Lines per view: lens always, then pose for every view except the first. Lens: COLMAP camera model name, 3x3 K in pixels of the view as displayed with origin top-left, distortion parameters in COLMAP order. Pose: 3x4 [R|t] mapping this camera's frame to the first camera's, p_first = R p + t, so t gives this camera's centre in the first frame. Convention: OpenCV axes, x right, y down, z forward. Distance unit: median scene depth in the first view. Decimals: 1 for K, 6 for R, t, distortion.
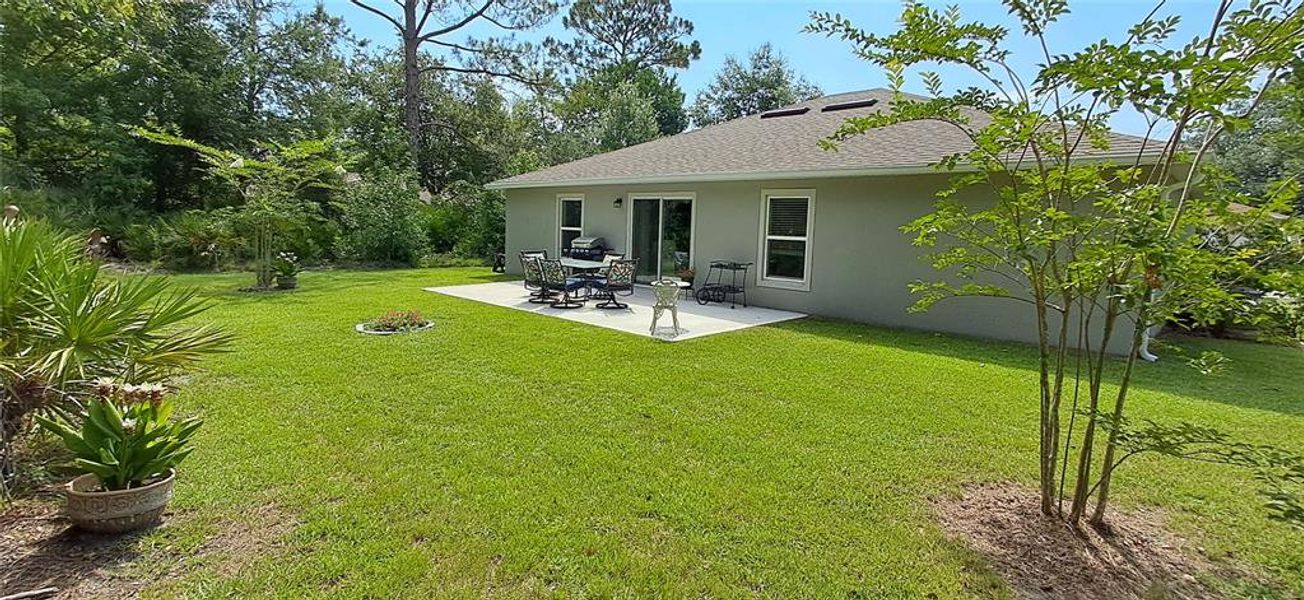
lens RADIAL K [[613.7, 0, 672.2], [0, 613.7, 303.5], [0, 0, 1]] dist [0.003833, 0.000788]
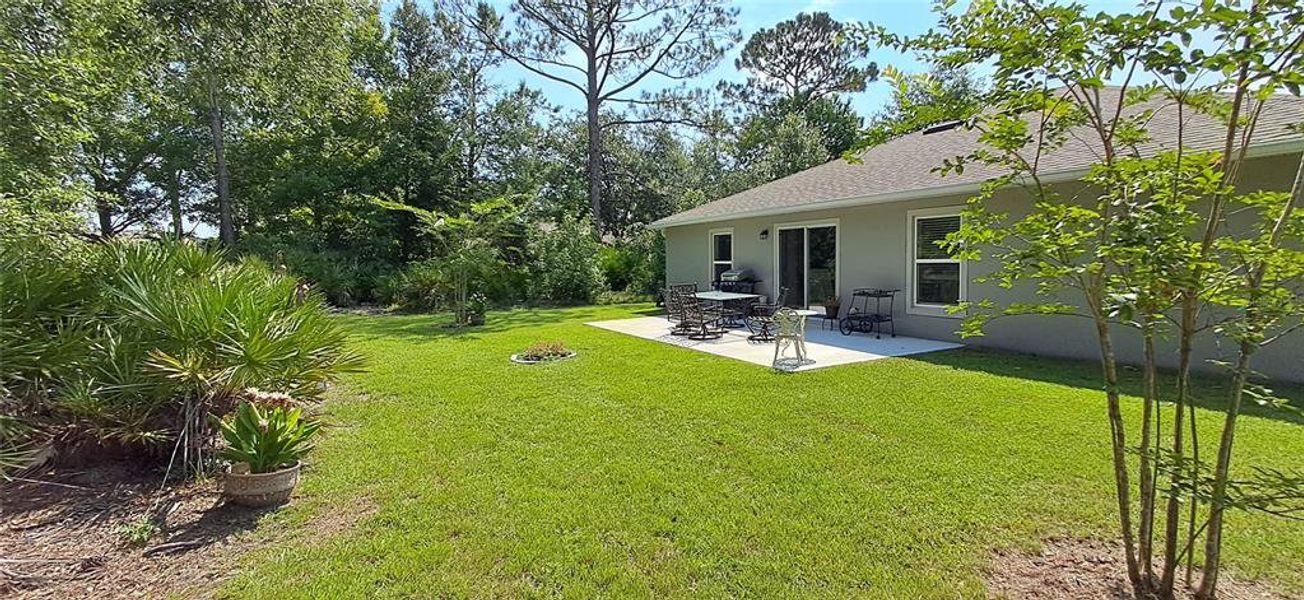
lens RADIAL K [[617.4, 0, 660.7], [0, 617.4, 301.1], [0, 0, 1]] dist [0.001162, 0.000636]
pose [[0.947046, -0.027599, -0.319909, 0.037969], [0.008345, 0.998078, -0.061403, 0.002631], [0.320989, 0.055482, 0.945456, 0.001318]]
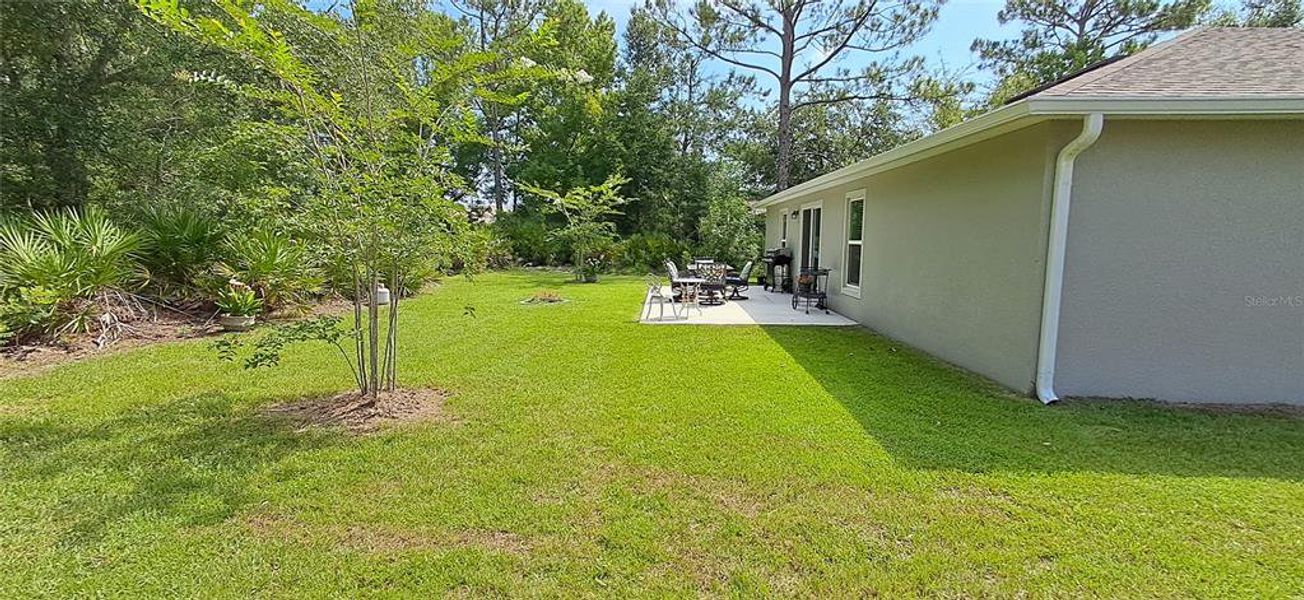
lens RADIAL K [[617.4, 0, 660.7], [0, 617.4, 301.1], [0, 0, 1]] dist [0.001162, 0.000636]
pose [[0.664937, 0.051840, -0.745098, 0.299689], [-0.080923, 0.996716, -0.002871, 0.004380], [0.742503, 0.062205, 0.666948, 0.065882]]
